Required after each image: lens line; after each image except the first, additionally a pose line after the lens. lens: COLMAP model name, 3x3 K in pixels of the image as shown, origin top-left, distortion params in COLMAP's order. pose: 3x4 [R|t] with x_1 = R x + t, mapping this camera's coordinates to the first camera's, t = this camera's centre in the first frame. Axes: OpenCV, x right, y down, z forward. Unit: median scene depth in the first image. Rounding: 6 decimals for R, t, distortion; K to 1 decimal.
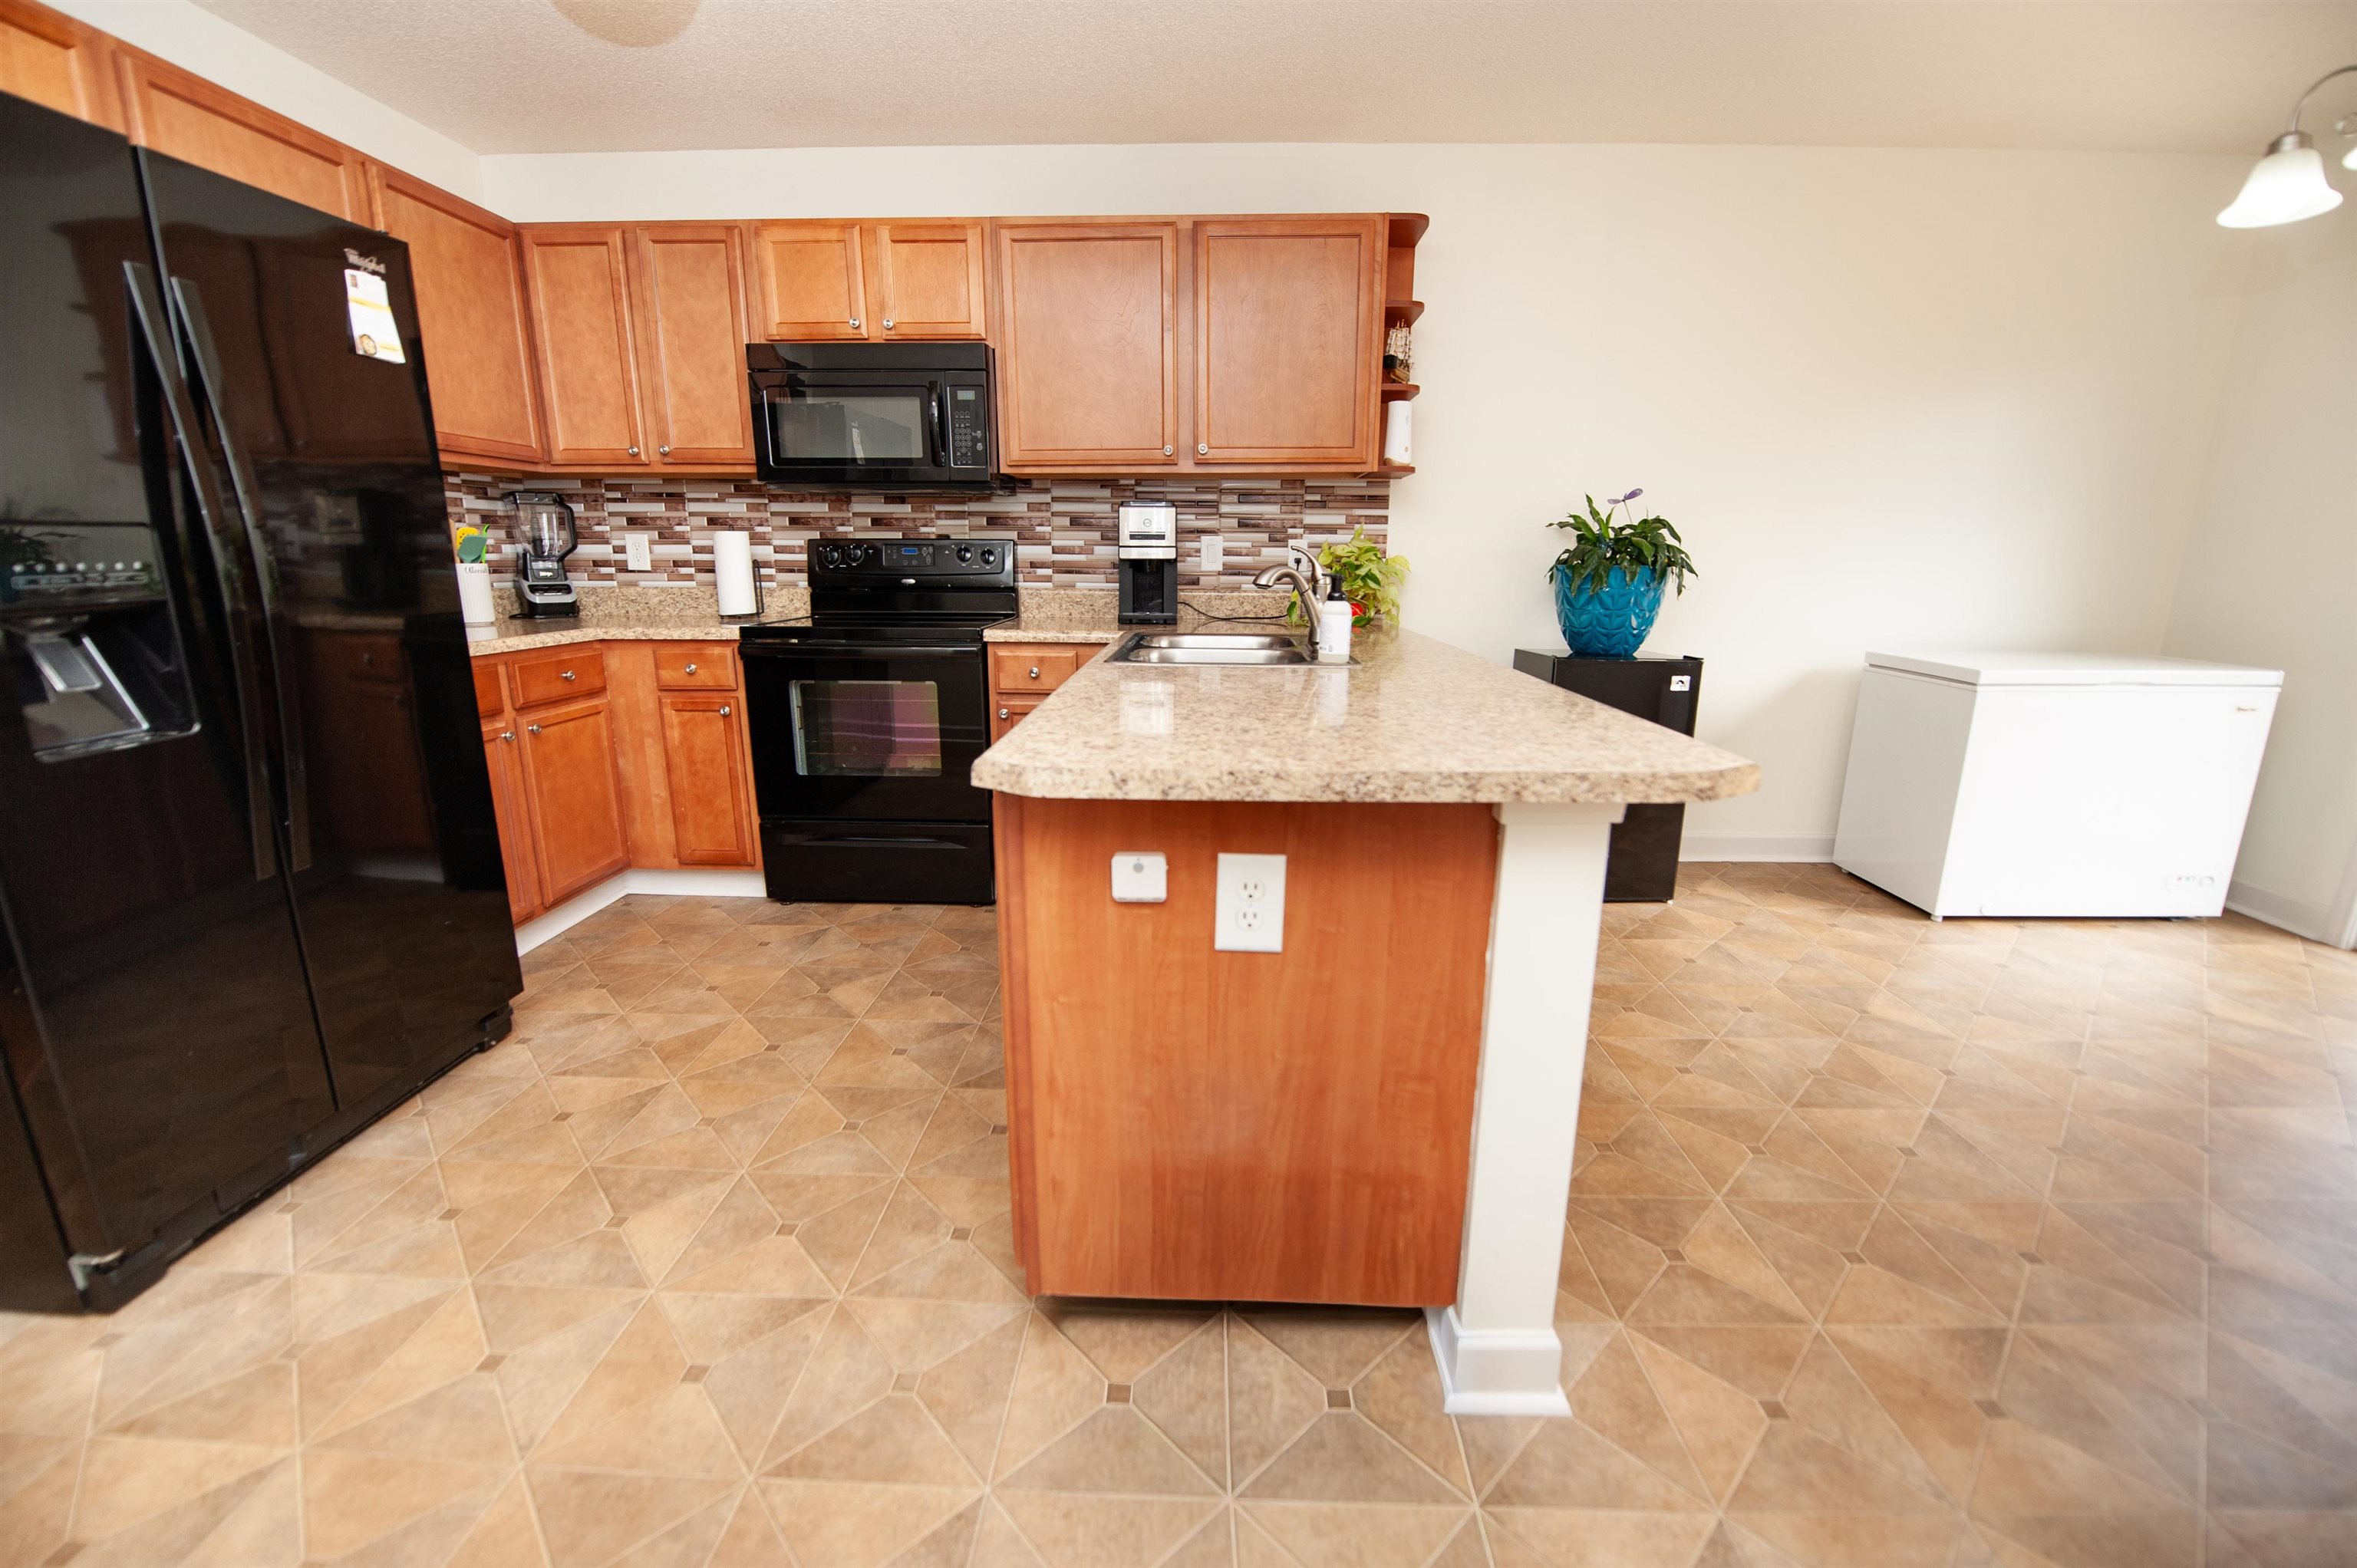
lens RADIAL K [[947.9, 0, 1187.5], [0, 947.9, 787.8], [0, 0, 1]] dist [-0.019719, -0.001641]
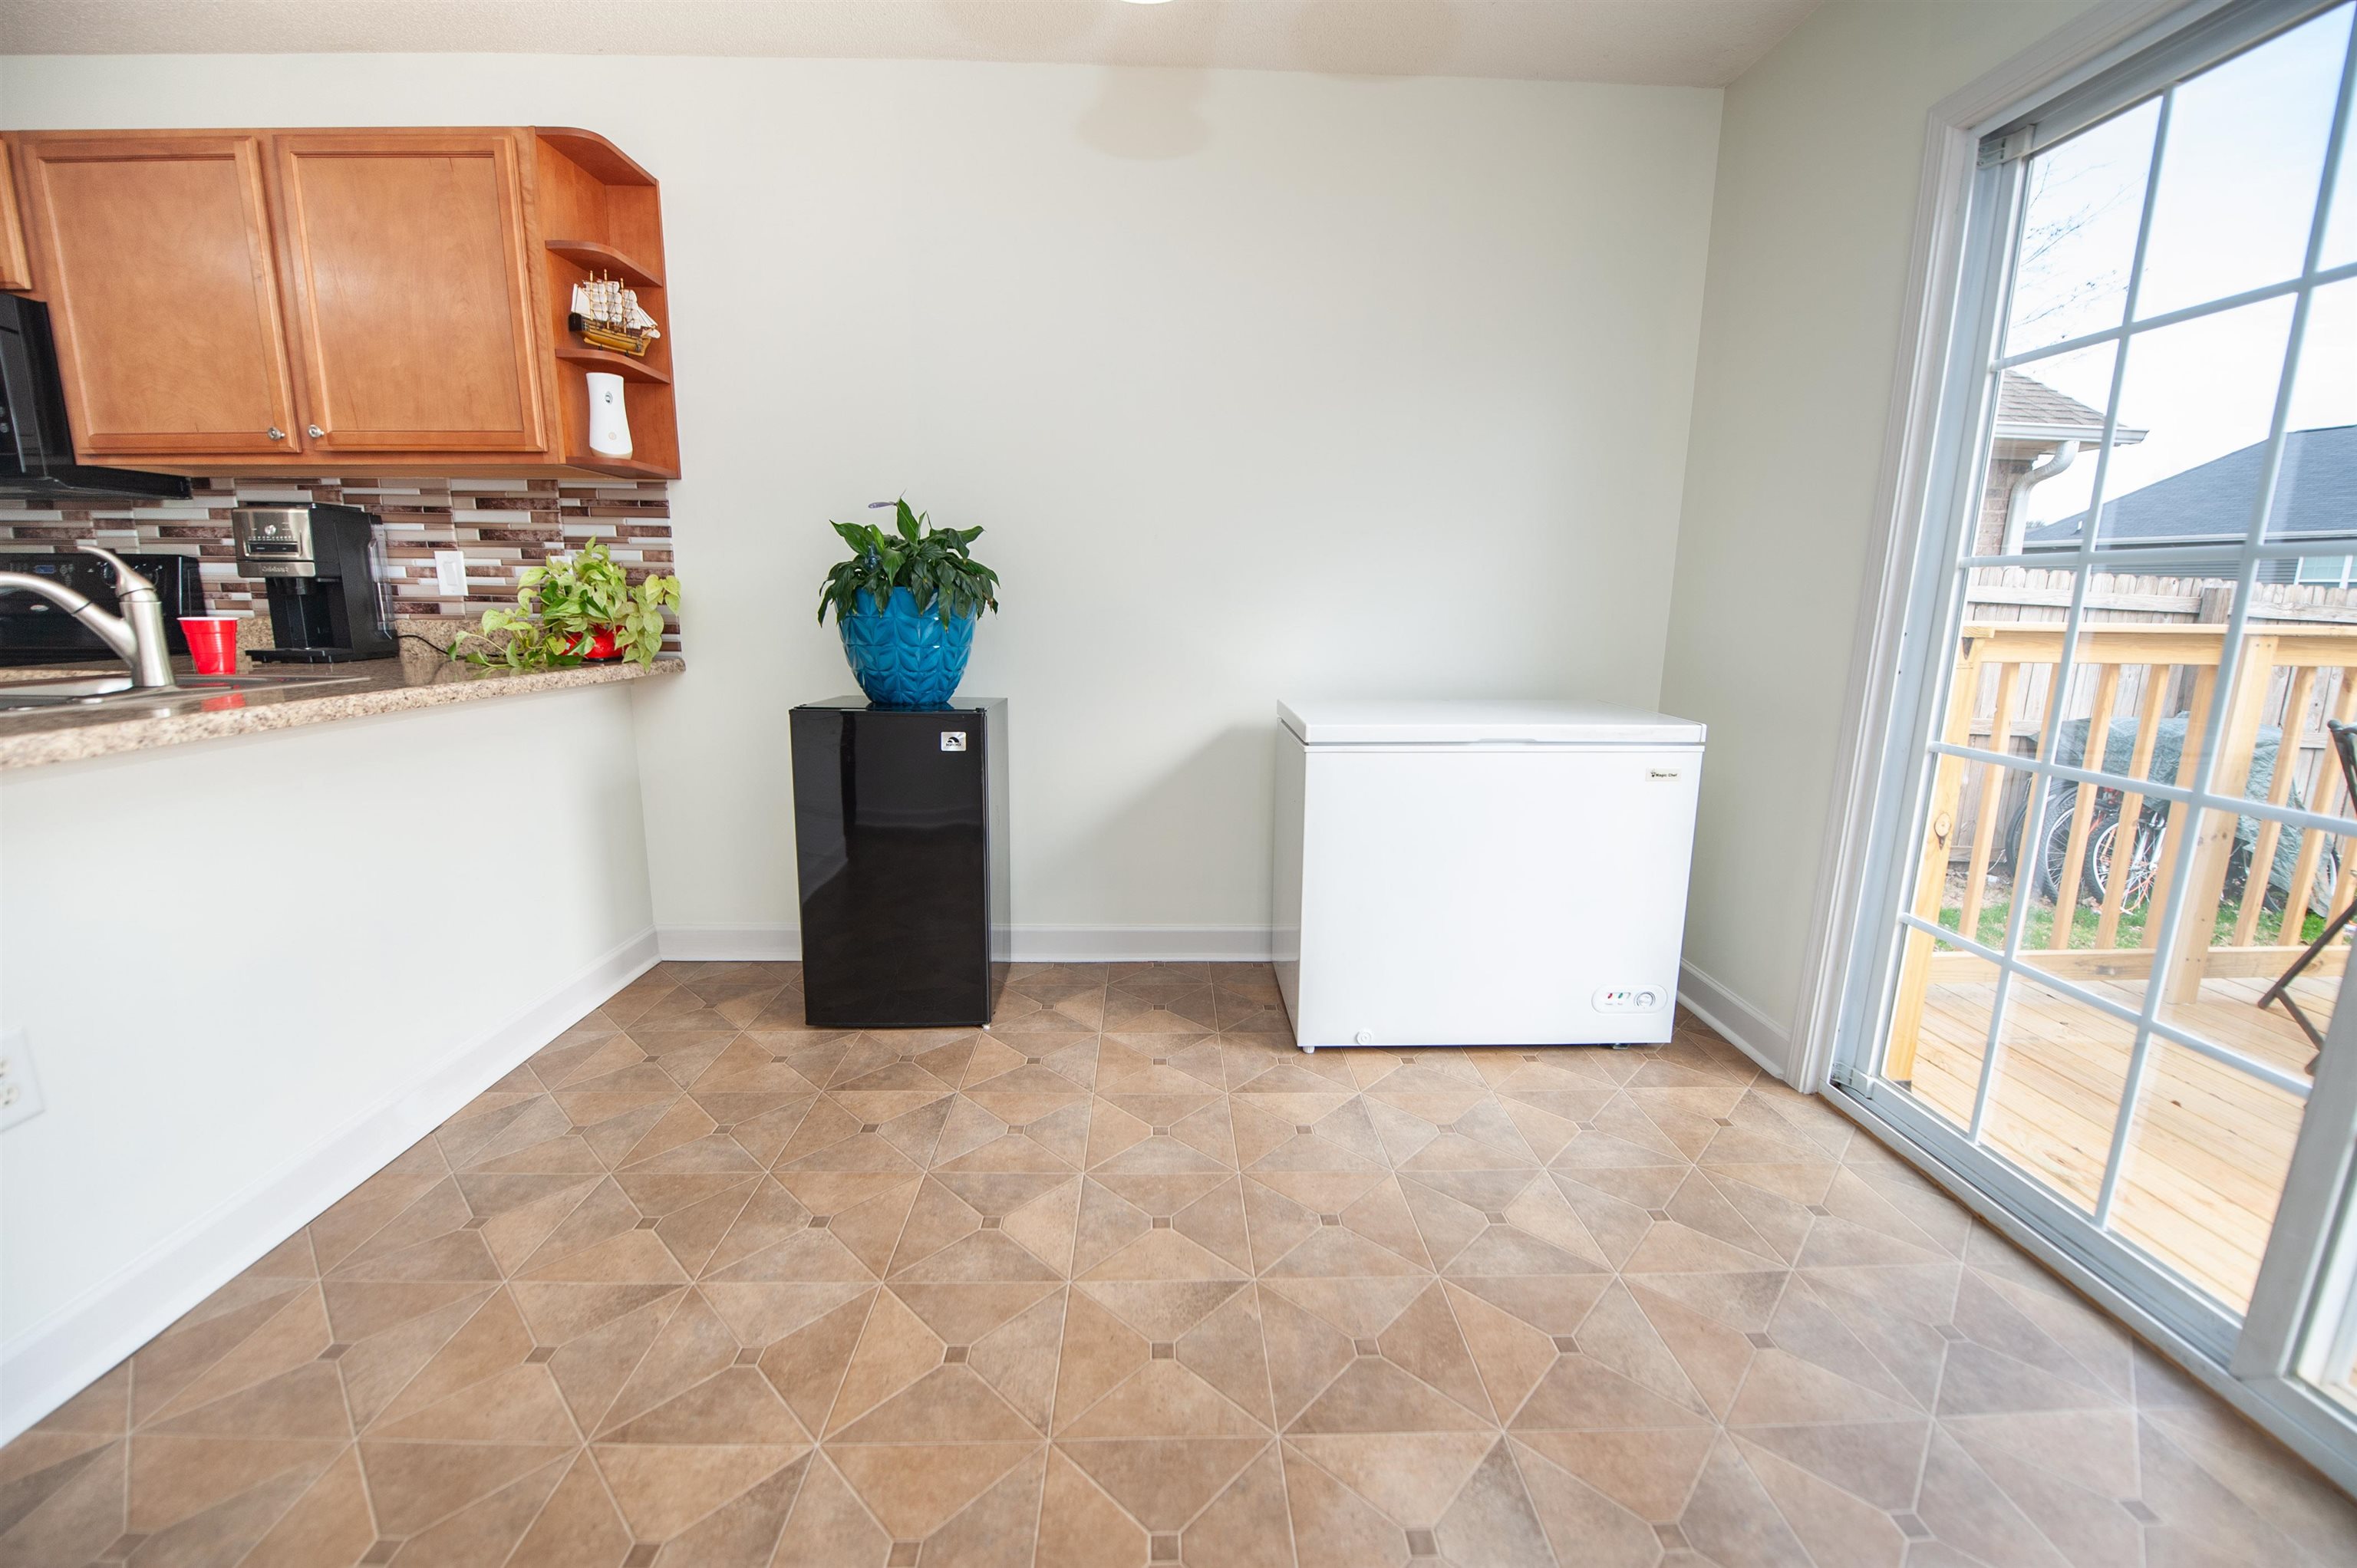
lens RADIAL K [[942.6, 0, 1183.9], [0, 942.6, 787.8], [0, 0, 1]] dist [-0.018443, -0.002172]
pose [[0.998073, -0.001550, 0.062025, 1.732479], [0.004553, 0.998823, -0.048291, -0.094275], [-0.061877, 0.048480, 0.996906, 0.621093]]
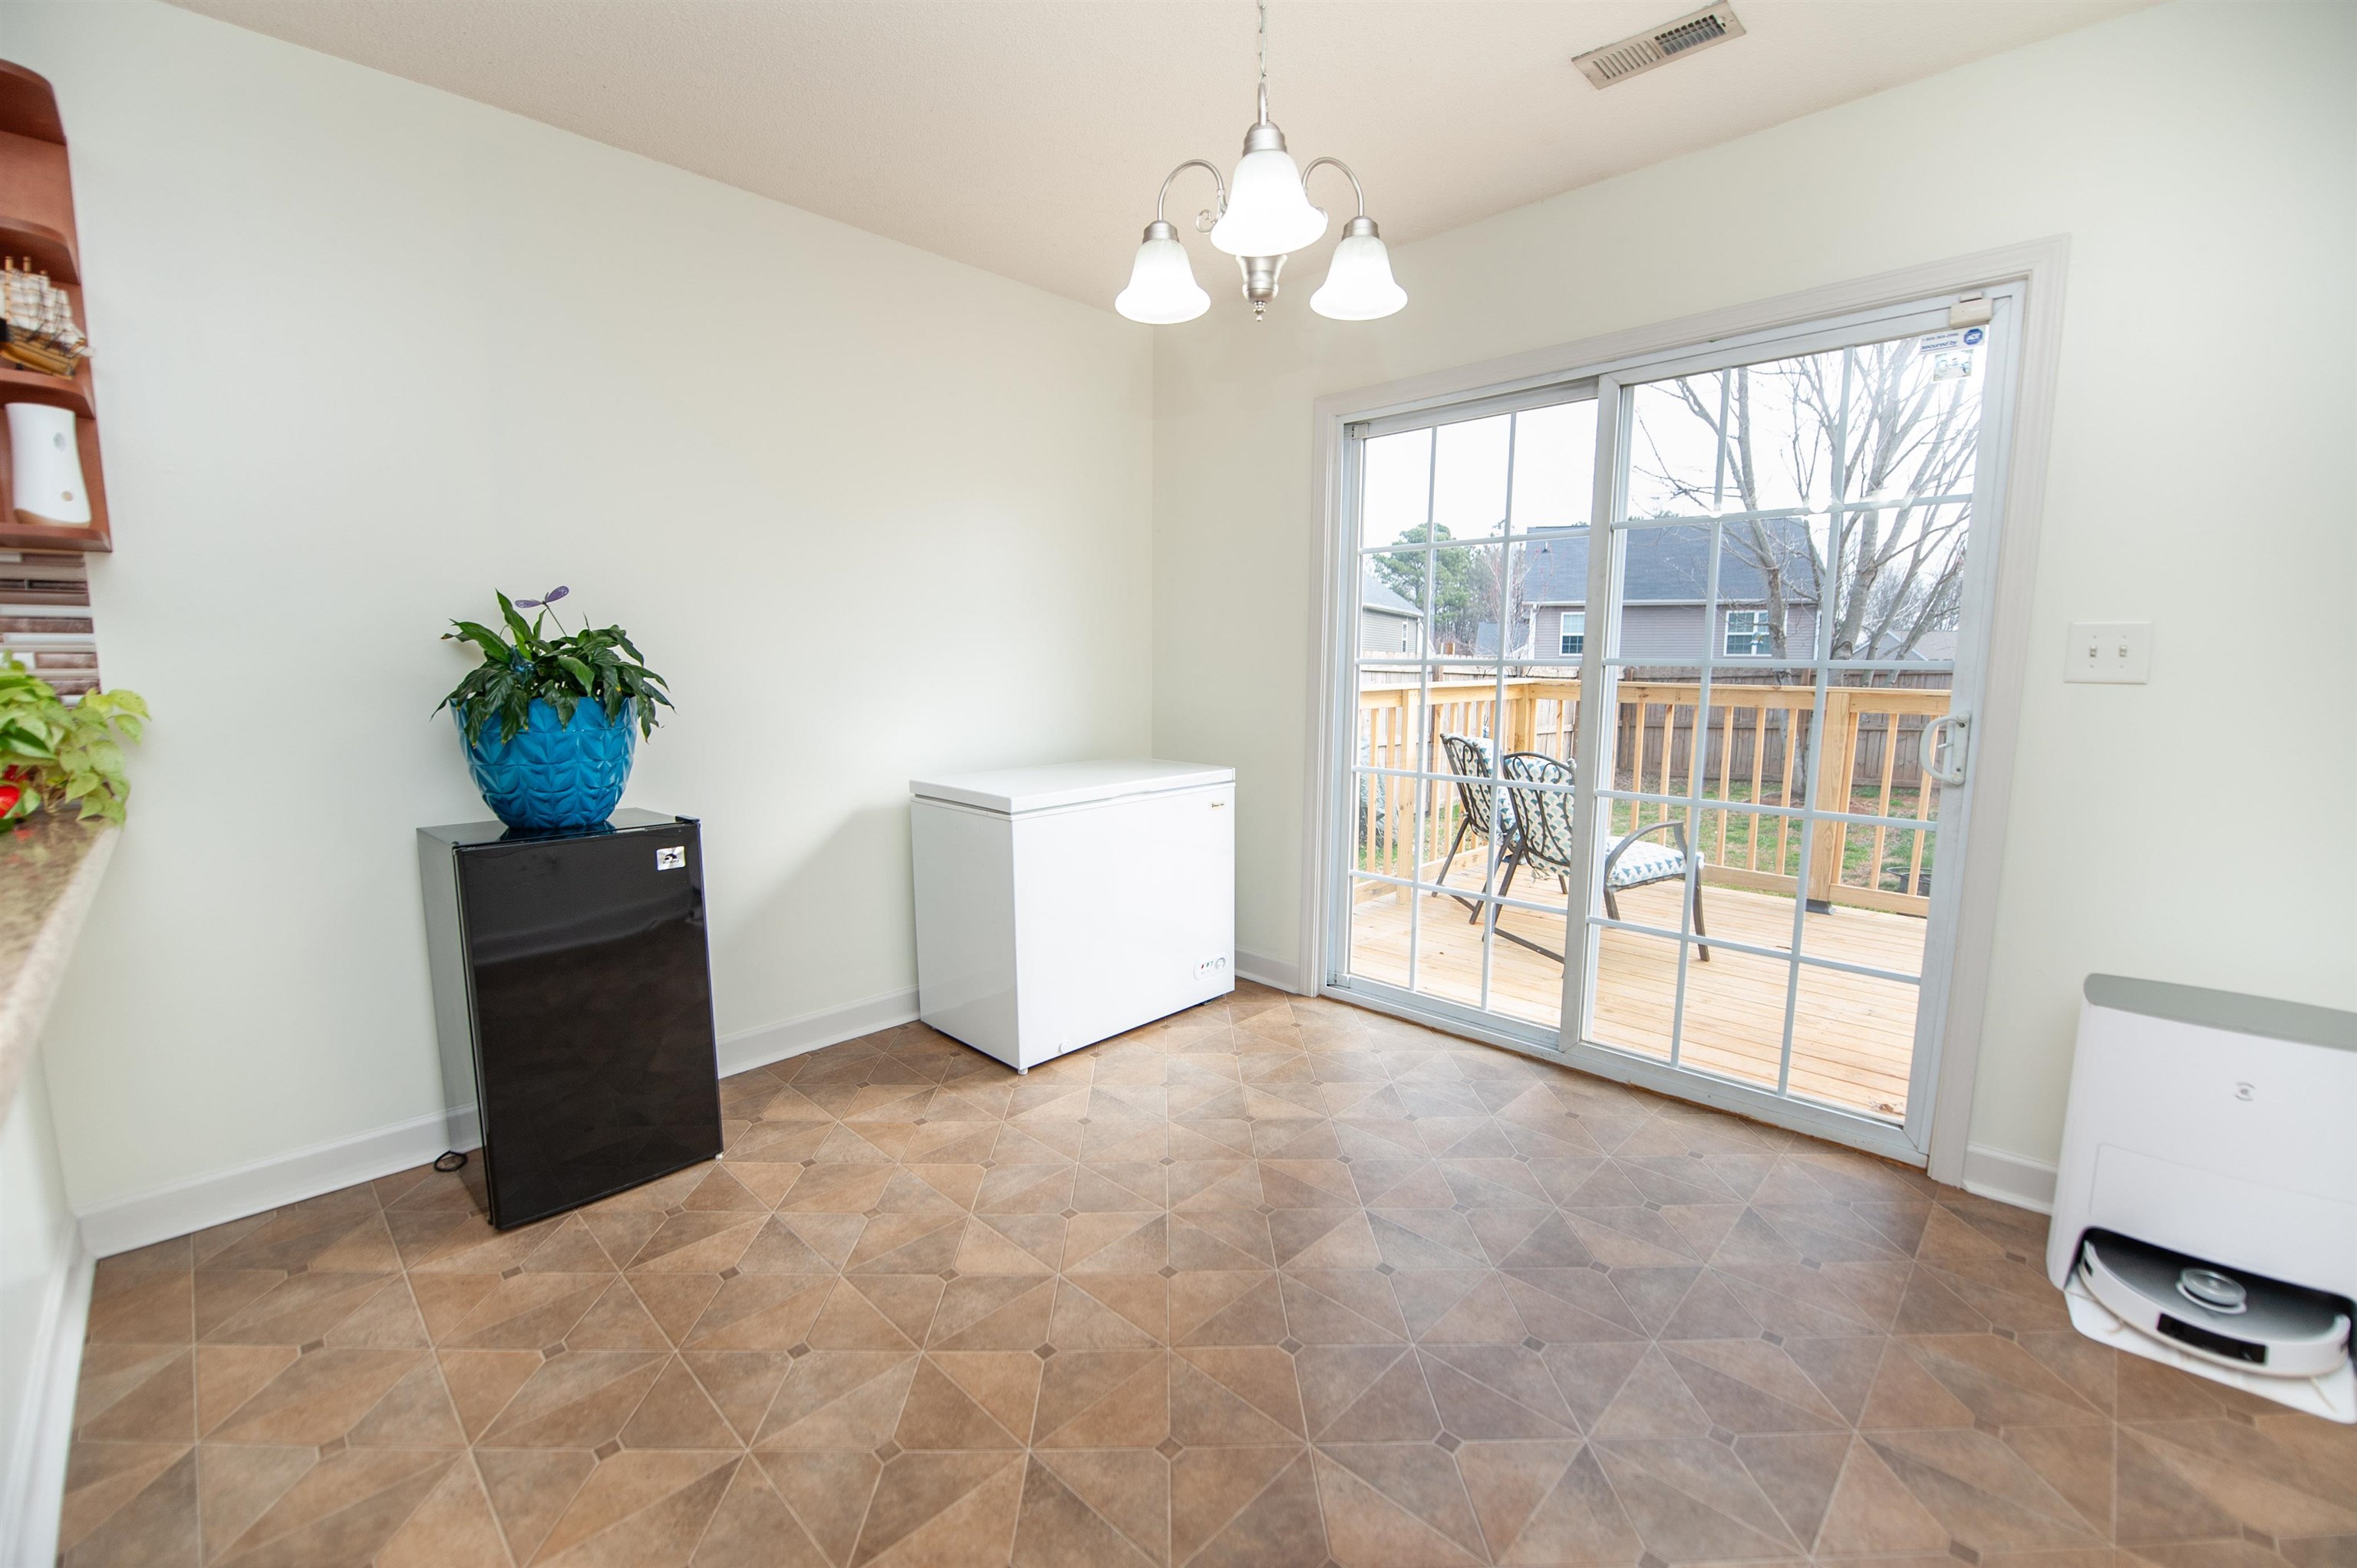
lens RADIAL K [[963.4, 0, 1175.0], [0, 963.4, 787.9], [0, 0, 1]] dist [-0.022028, -0.000637]
pose [[0.675880, -0.098955, 0.730338, 0.678160], [0.178473, 0.983427, -0.031918, -0.188717], [-0.715076, 0.151919, 0.682339, 0.605361]]
